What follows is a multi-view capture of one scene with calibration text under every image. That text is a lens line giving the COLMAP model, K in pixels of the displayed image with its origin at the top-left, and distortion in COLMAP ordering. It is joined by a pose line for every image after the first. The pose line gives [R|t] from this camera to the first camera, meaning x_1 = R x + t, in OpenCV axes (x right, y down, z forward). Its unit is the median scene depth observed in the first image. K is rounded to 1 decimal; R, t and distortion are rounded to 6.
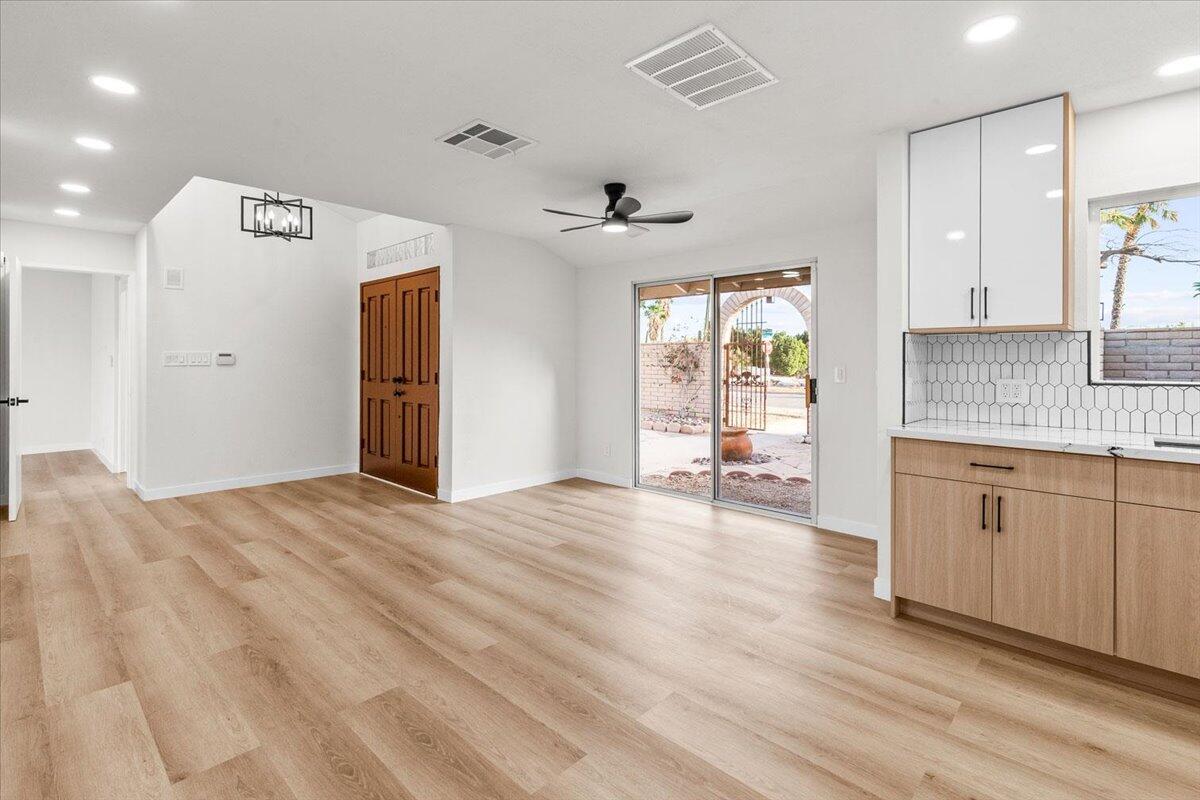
lens RADIAL K [[560.8, 0, 596.8], [0, 560.8, 352.3], [0, 0, 1]] dist [0.002140, 0.000498]
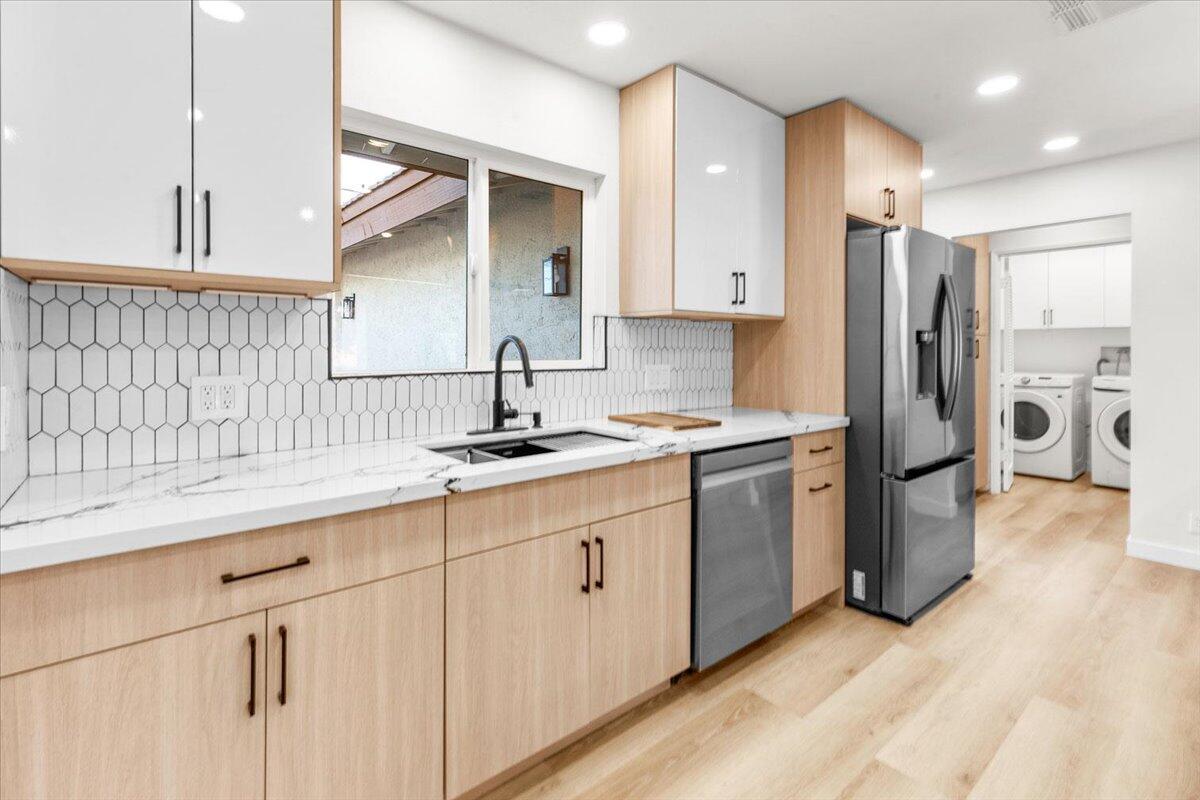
lens RADIAL K [[560.8, 0, 596.8], [0, 560.8, 352.3], [0, 0, 1]] dist [0.002140, 0.000498]
pose [[0.108209, -0.008604, 0.994091, 0.310560], [-0.019003, 0.999762, 0.010722, 0.015273], [-0.993947, -0.020051, 0.108020, 0.774848]]
